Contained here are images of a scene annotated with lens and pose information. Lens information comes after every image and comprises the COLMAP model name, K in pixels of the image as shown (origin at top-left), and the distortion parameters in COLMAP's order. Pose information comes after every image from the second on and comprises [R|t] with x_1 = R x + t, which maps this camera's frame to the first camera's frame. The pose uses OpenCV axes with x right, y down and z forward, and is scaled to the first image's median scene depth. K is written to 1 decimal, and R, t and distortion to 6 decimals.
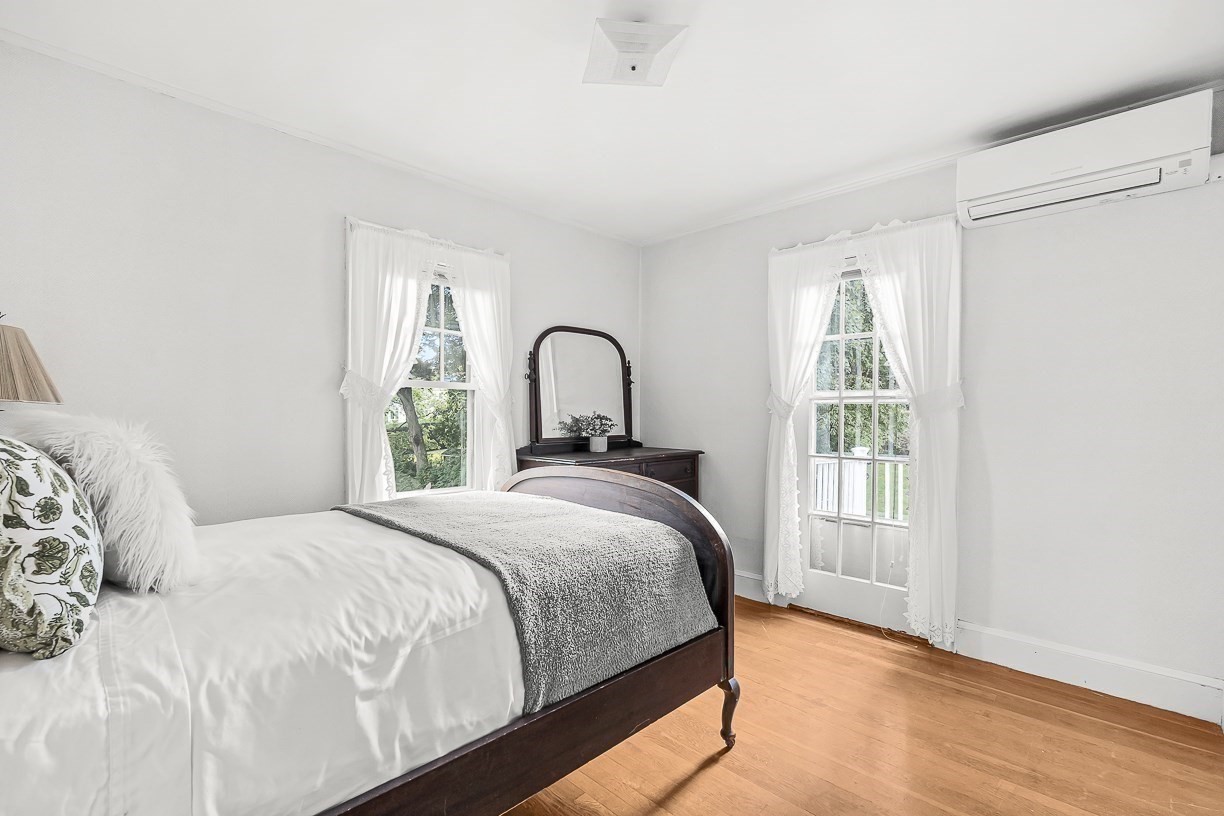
lens RADIAL K [[549.8, 0, 615.7], [0, 549.8, 416.1], [0, 0, 1]] dist [0.003606, -0.000222]
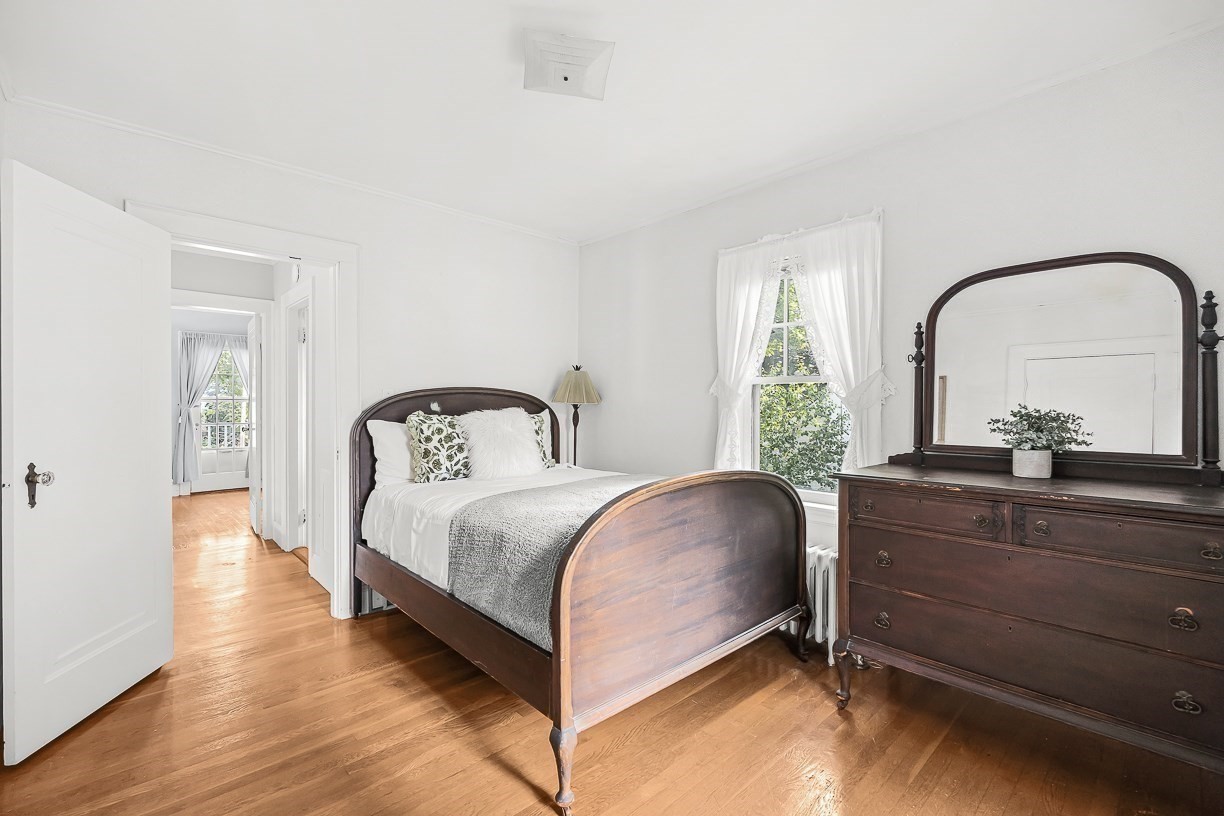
lens RADIAL K [[549.8, 0, 615.8], [0, 549.8, 405.4], [0, 0, 1]] dist [0.003606, -0.000222]
pose [[-0.055819, -0.002037, -0.998439, 0.656427], [-0.002540, 0.999995, -0.001898, -0.007223], [0.998438, 0.002430, -0.055824, 0.714591]]
